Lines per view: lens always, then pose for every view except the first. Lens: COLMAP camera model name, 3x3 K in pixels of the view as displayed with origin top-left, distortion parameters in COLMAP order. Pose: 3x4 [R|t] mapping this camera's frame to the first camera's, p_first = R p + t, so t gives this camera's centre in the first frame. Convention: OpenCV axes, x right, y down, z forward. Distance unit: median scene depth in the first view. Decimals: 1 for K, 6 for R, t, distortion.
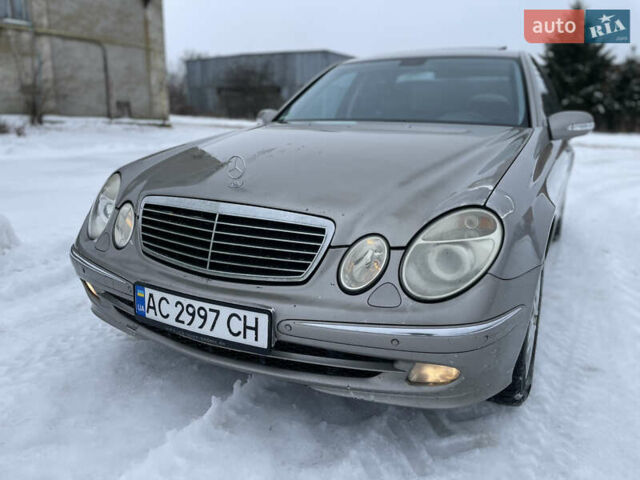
lens RADIAL K [[468.3, 0, 320.0], [0, 468.3, 240.0], [0, 0, 1]] dist [0.157932, -0.190657]
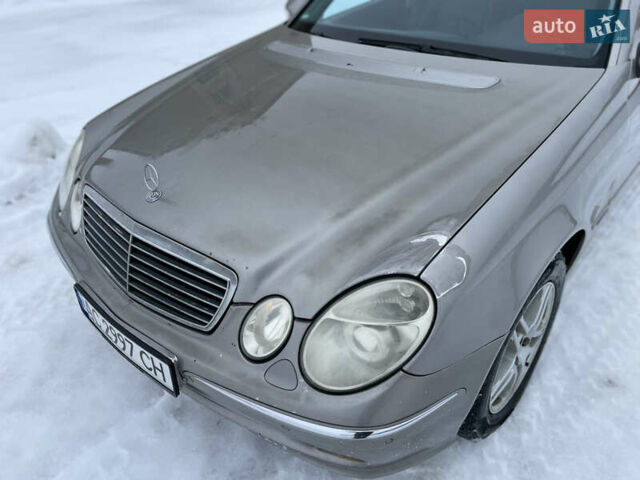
lens RADIAL K [[468.3, 0, 320.0], [0, 468.3, 240.0], [0, 0, 1]] dist [0.157932, -0.190657]
pose [[0.971366, 0.090236, -0.219787, 0.352703], [-0.010517, 0.940493, 0.339649, -0.383361], [0.237357, -0.327612, 0.914512, 0.287539]]
